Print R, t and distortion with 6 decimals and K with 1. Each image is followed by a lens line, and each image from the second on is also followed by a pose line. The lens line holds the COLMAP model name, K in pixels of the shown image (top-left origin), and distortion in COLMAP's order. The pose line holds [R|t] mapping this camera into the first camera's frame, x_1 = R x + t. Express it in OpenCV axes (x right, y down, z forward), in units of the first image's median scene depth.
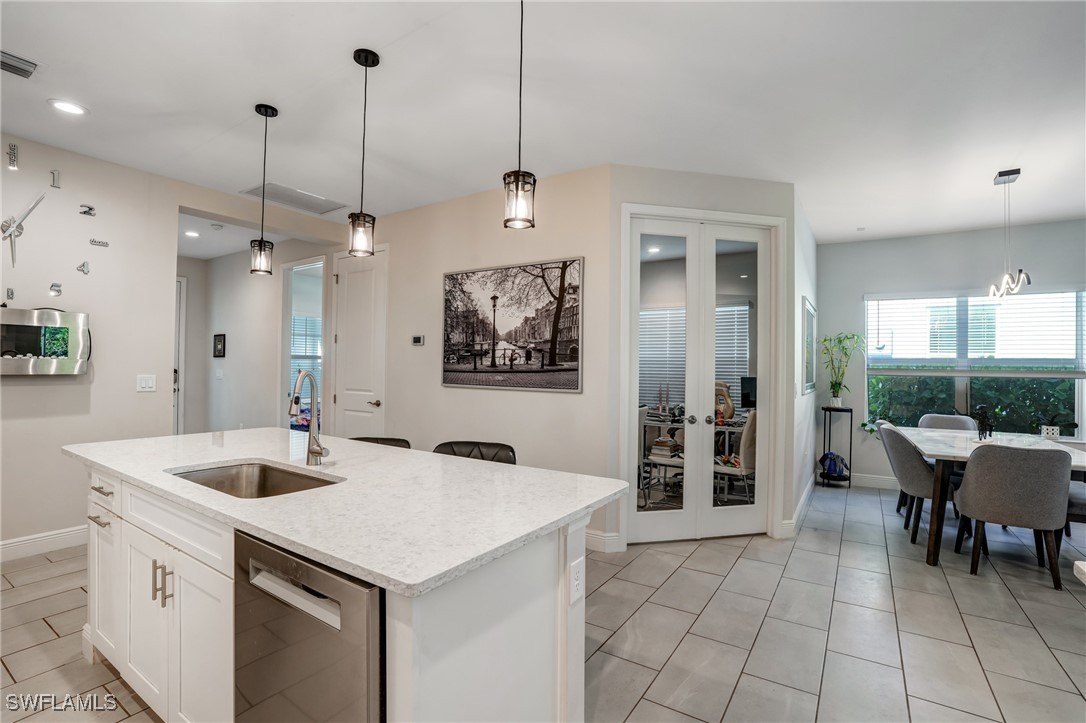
lens RADIAL K [[506.1, 0, 540.6], [0, 506.1, 360.1], [0, 0, 1]] dist [-0.062848, 0.000591]
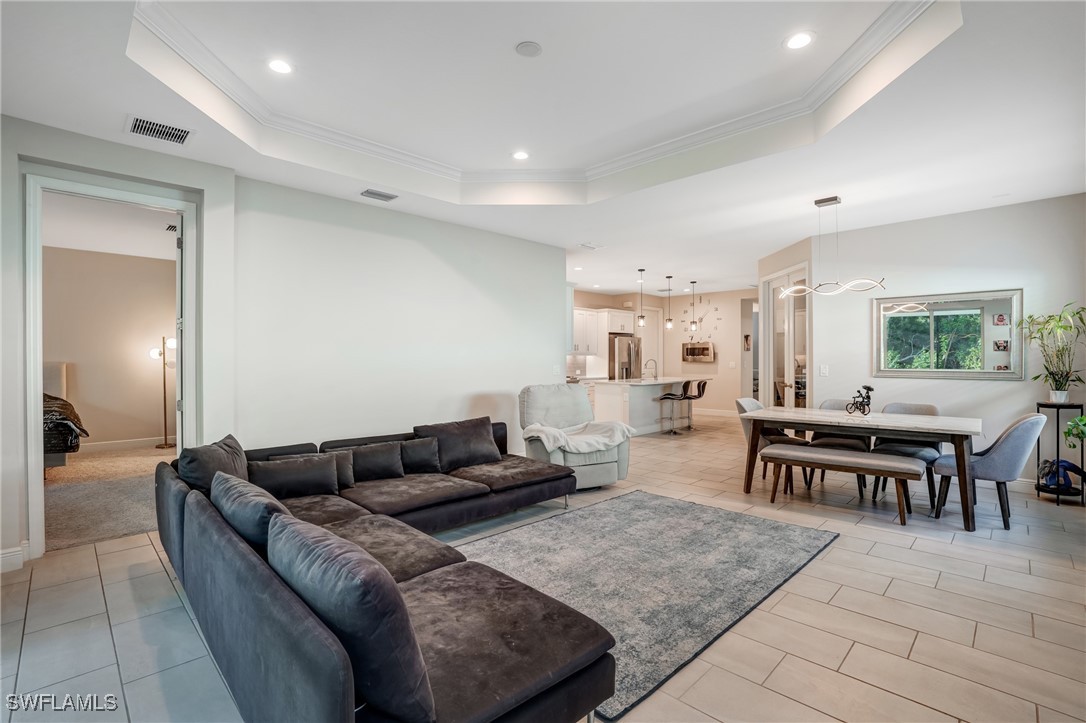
lens RADIAL K [[506.1, 0, 540.6], [0, 506.1, 360.1], [0, 0, 1]] dist [-0.062848, 0.000591]
pose [[-0.211484, -0.009548, -0.977335, 2.196745], [0.006607, 0.999915, -0.011198, 0.041856], [0.977359, -0.008825, -0.211403, 0.484866]]
